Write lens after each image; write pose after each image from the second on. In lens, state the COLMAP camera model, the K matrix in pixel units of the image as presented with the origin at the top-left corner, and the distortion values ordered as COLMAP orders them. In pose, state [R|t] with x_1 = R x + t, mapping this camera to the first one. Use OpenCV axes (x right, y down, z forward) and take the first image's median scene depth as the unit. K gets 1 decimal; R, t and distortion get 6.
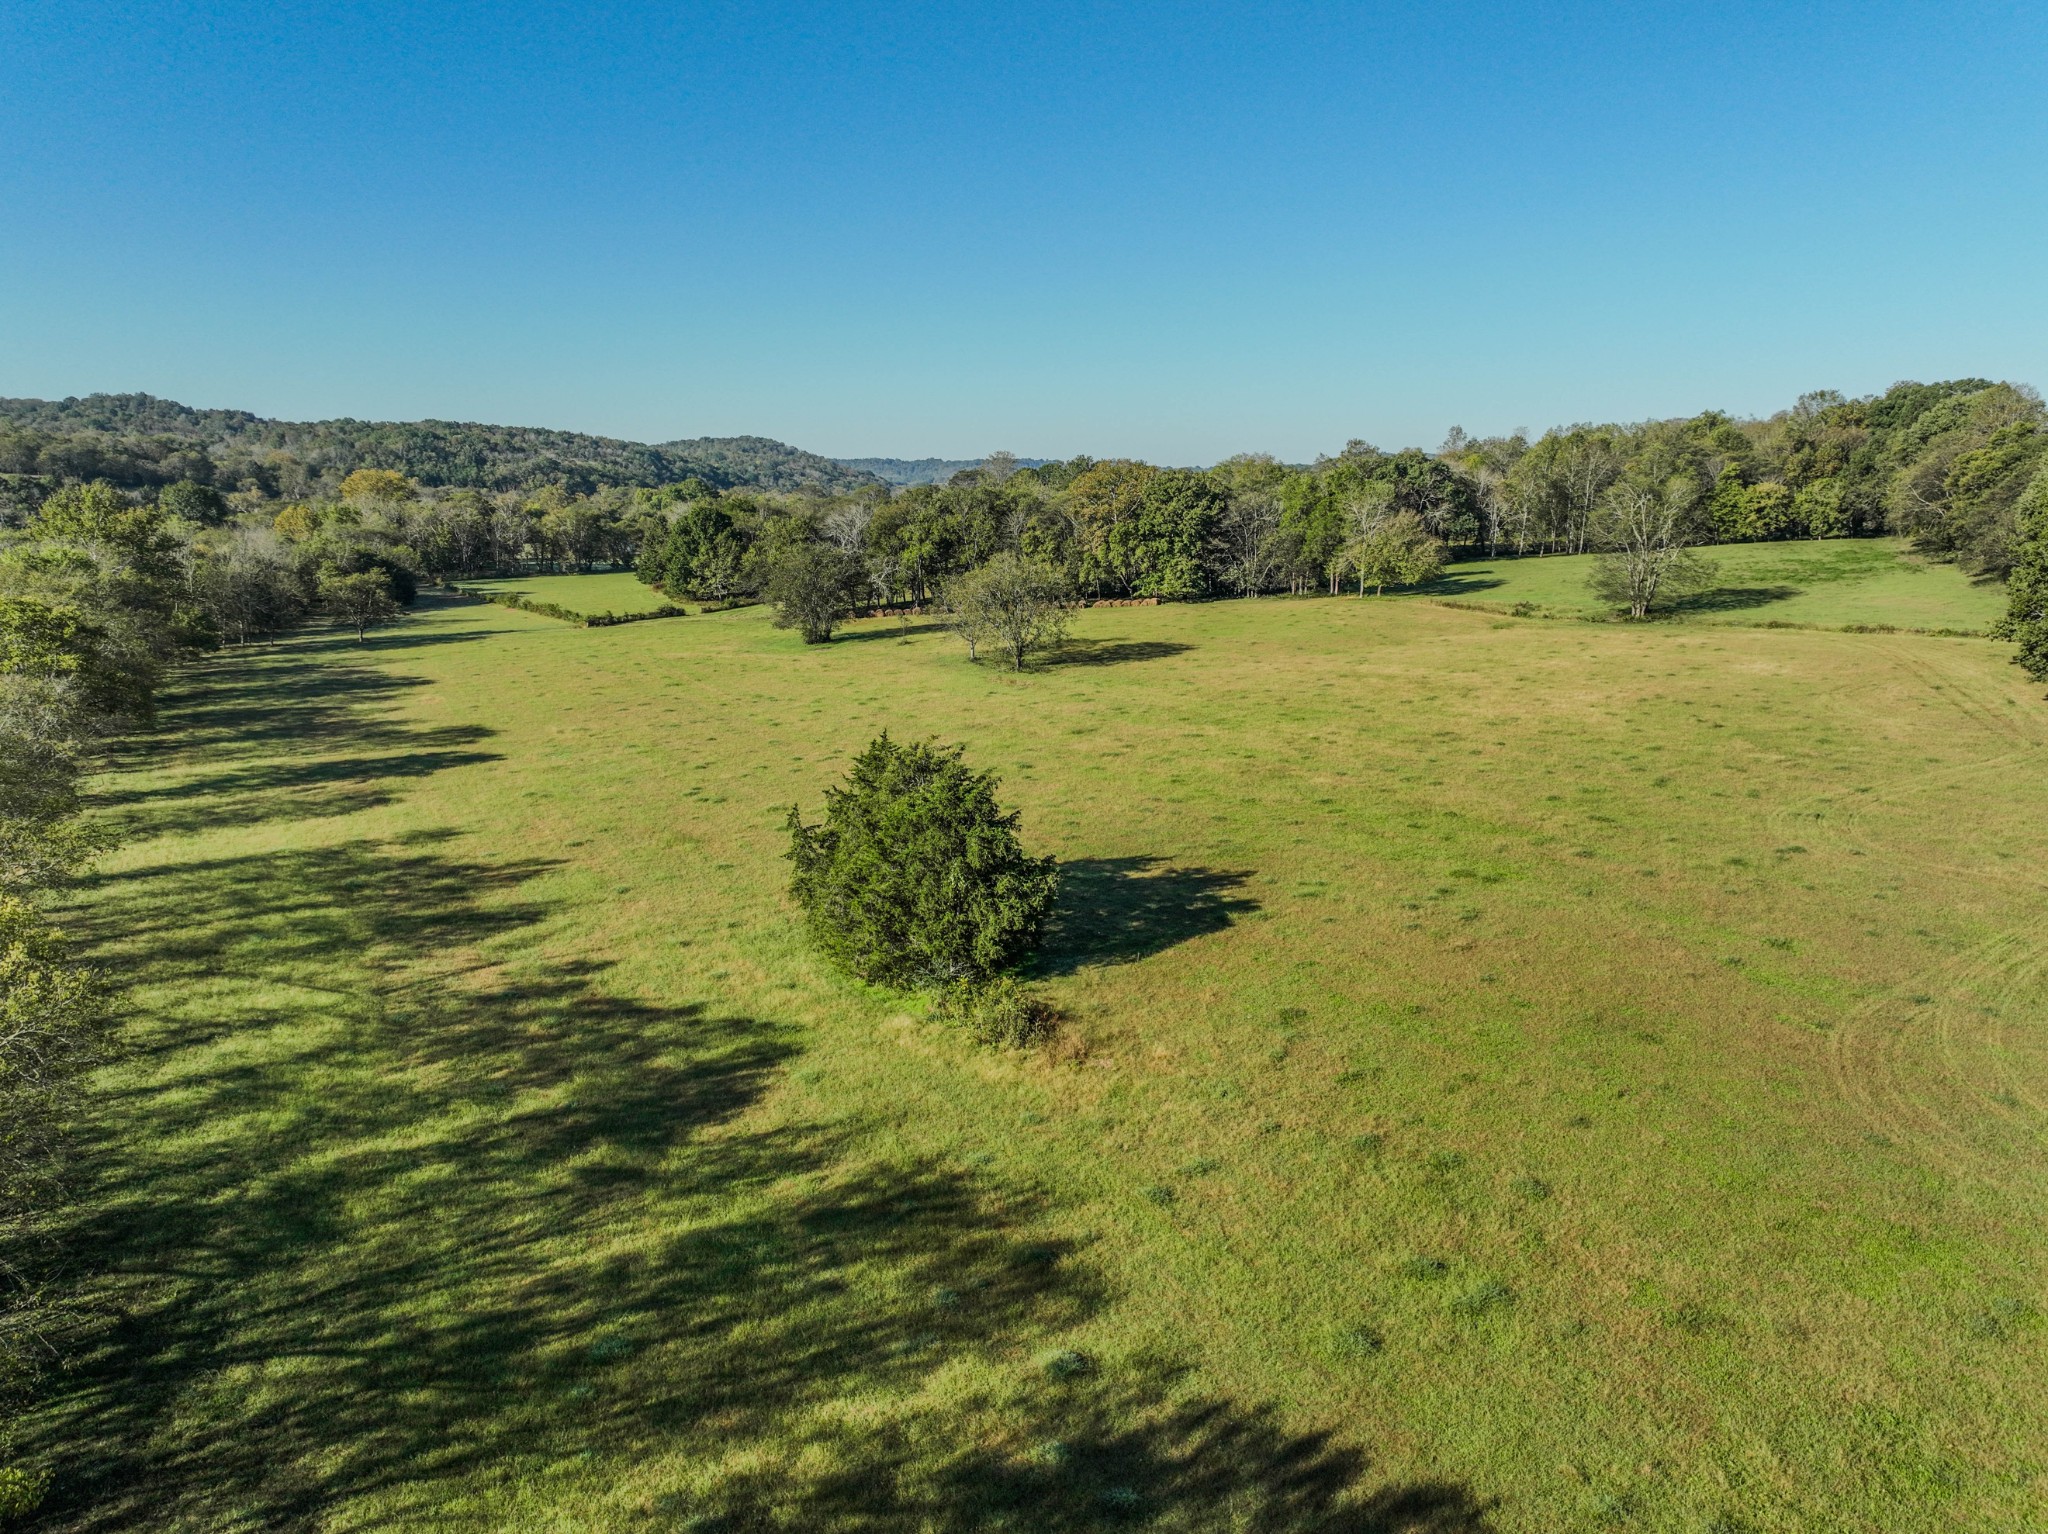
lens RADIAL K [[1427.6, 0, 1034.0], [0, 1427.6, 782.7], [0, 0, 1]] dist [-0.006402, 0.019076]
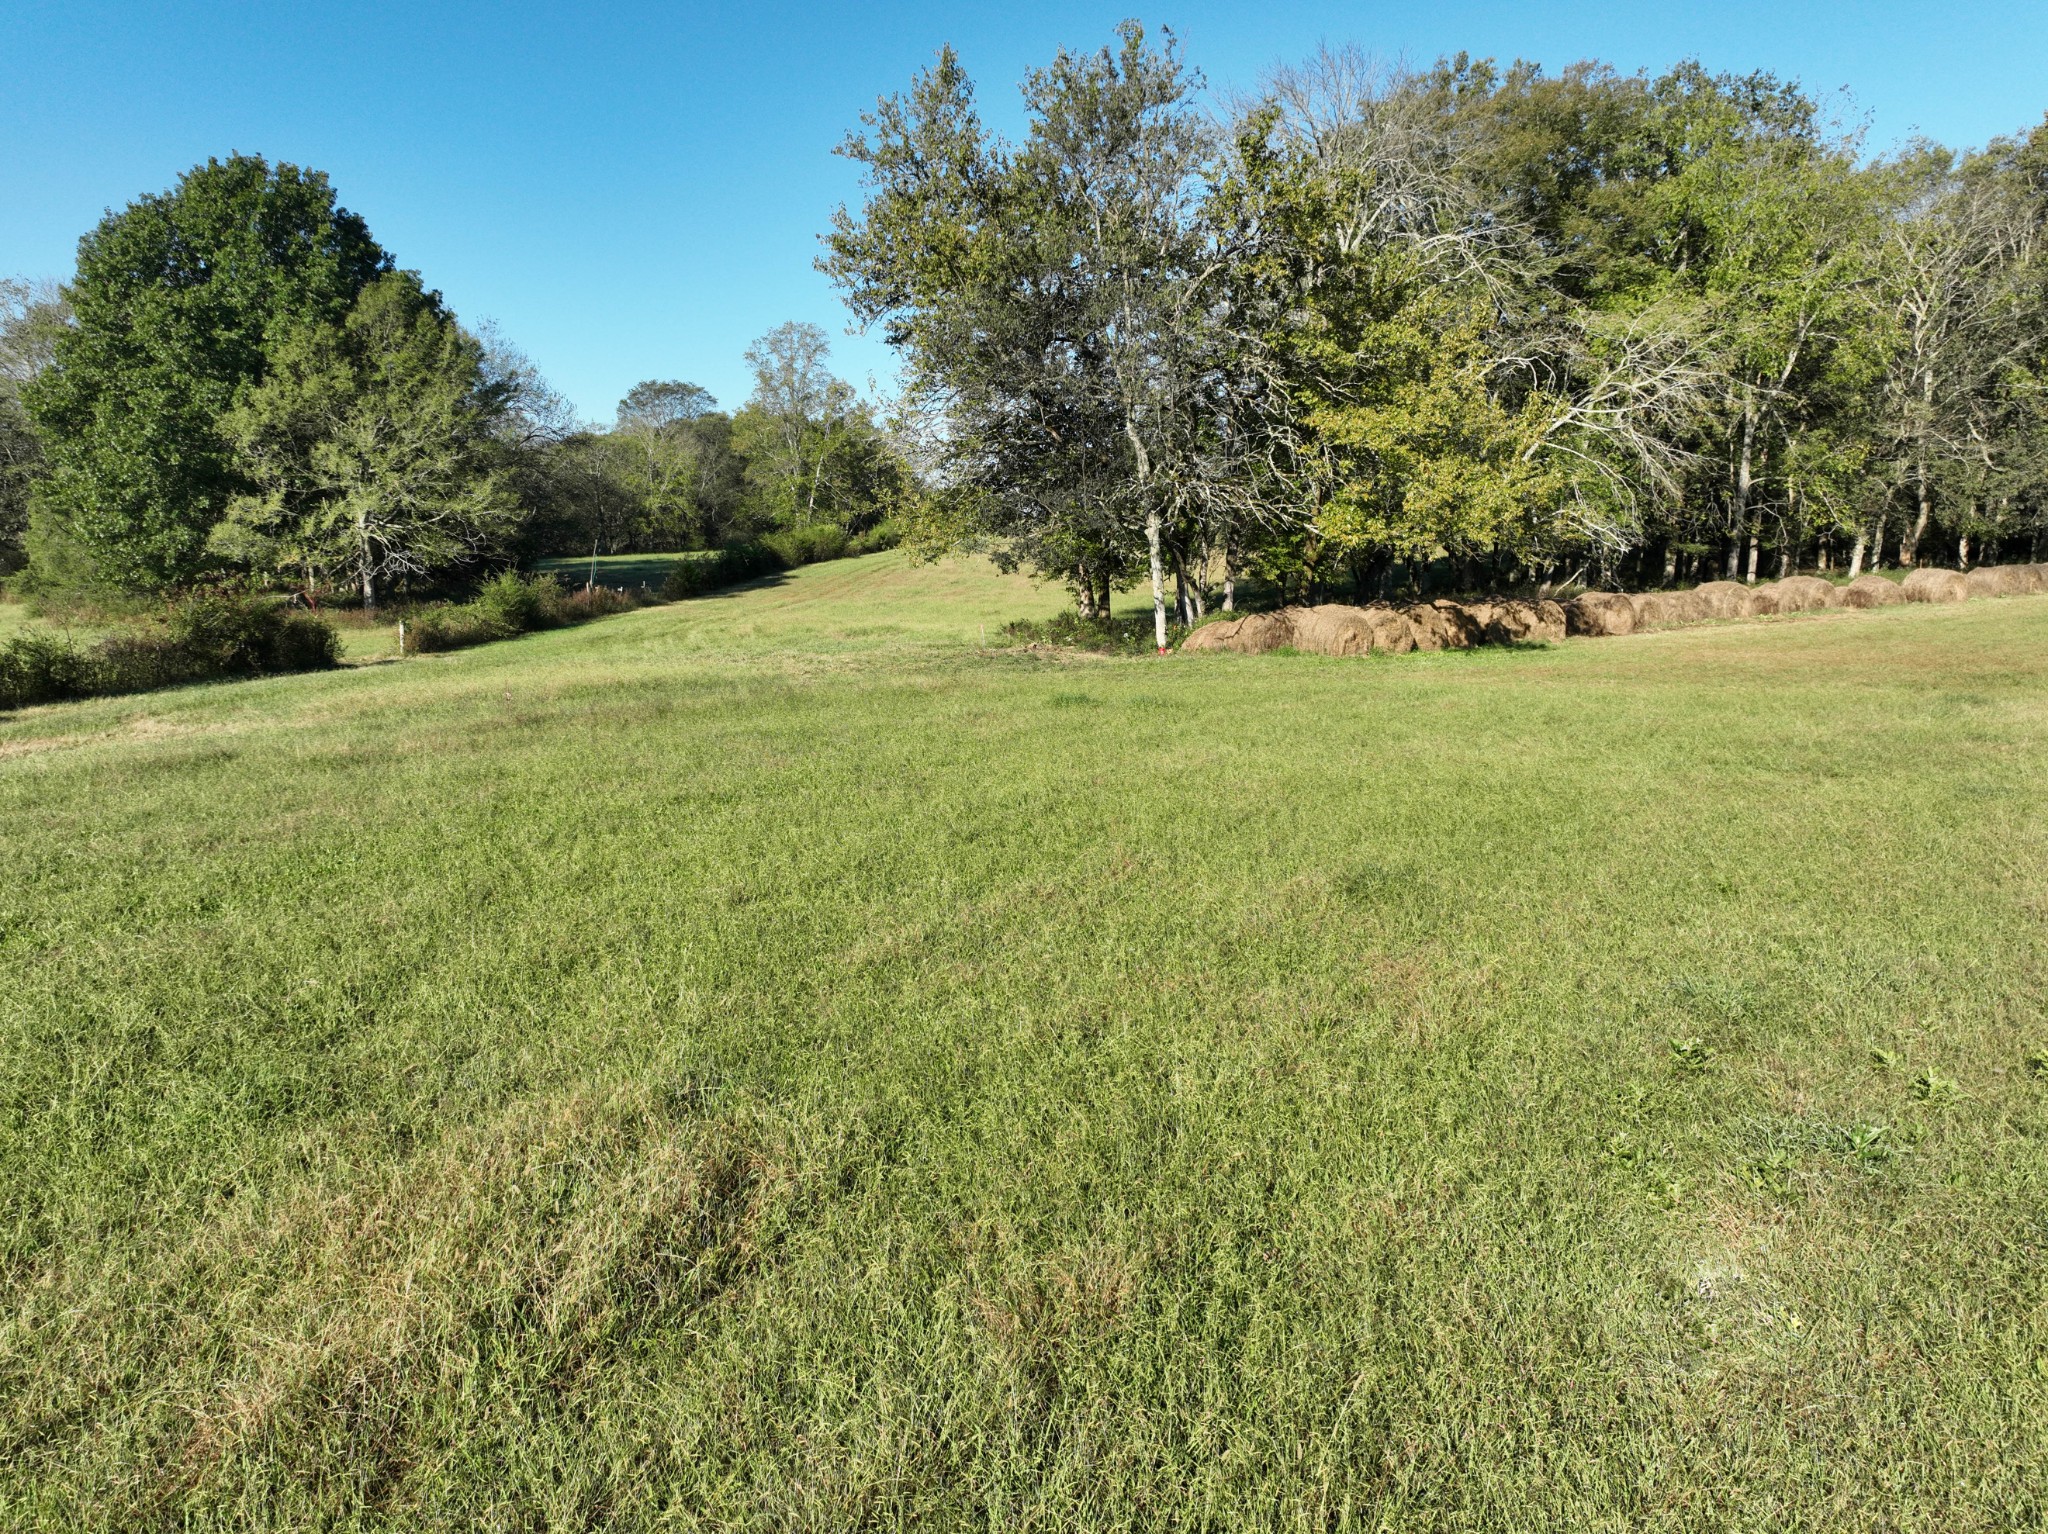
lens RADIAL K [[1427.6, 0, 1025.6], [0, 1427.6, 766.9], [0, 0, 1]] dist [-0.006402, 0.019076]
pose [[0.914127, -0.062168, 0.400632, -0.257106], [0.086468, 0.995333, -0.042844, -0.102933], [-0.396099, 0.073807, 0.915237, 0.907125]]
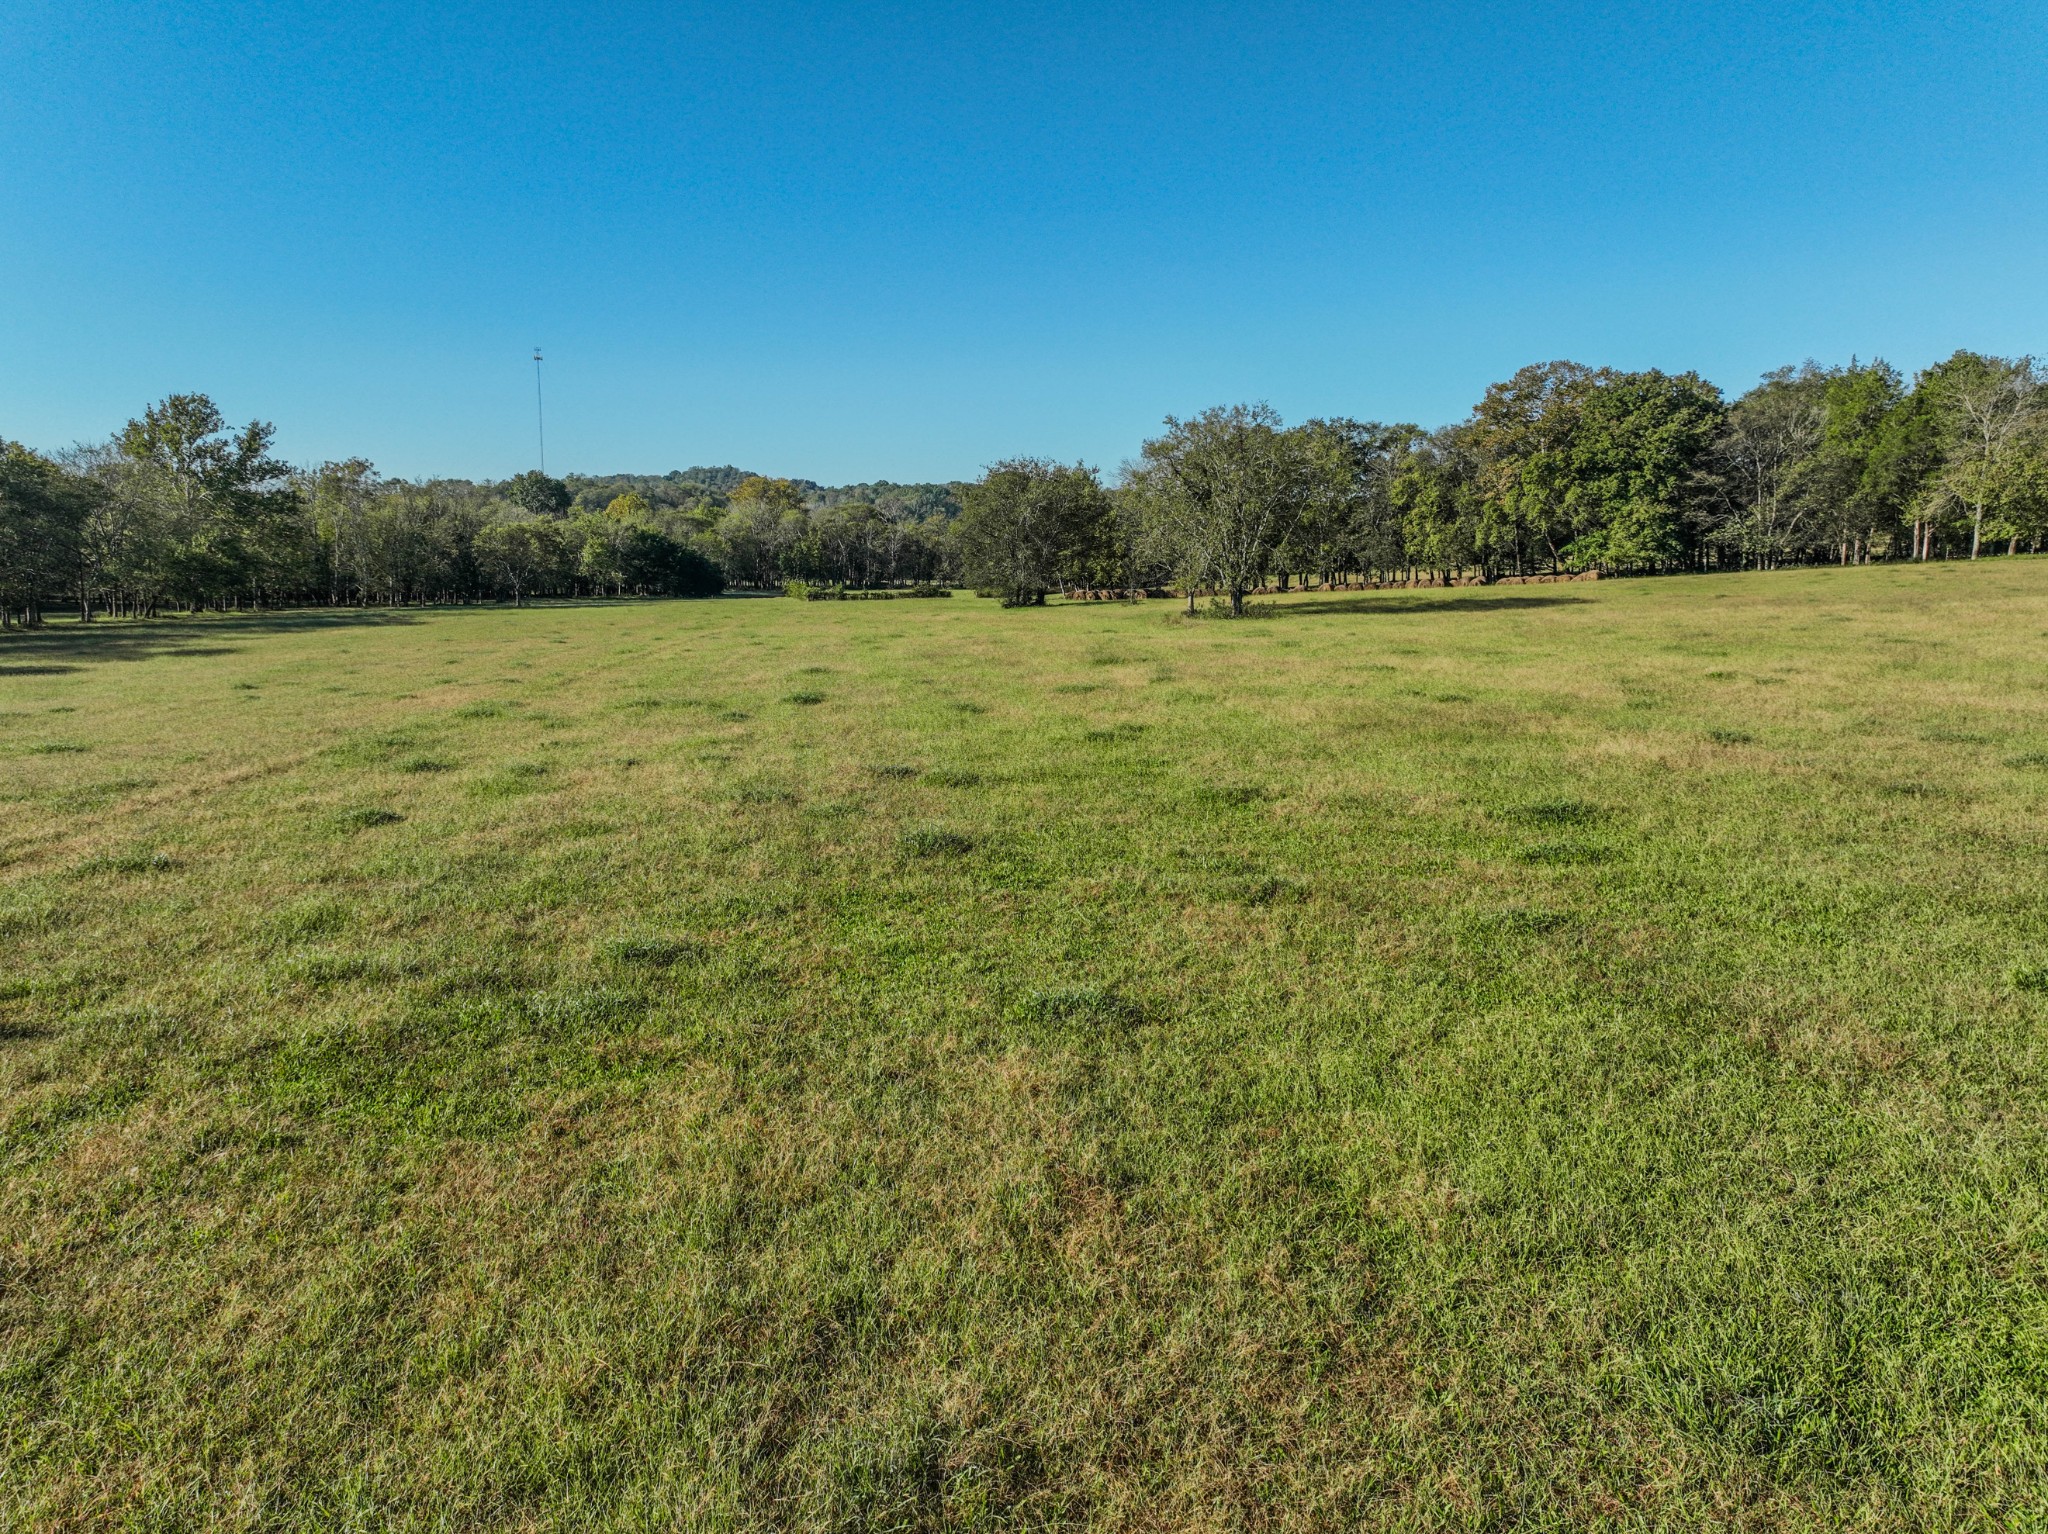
lens RADIAL K [[1427.6, 0, 1034.9], [0, 1427.6, 759.0], [0, 0, 1]] dist [-0.006402, 0.019076]
pose [[0.932256, 0.051981, -0.358045, 0.085284], [-0.077060, 0.995446, -0.056125, 0.009085], [0.353496, 0.079914, 0.932016, 0.331645]]
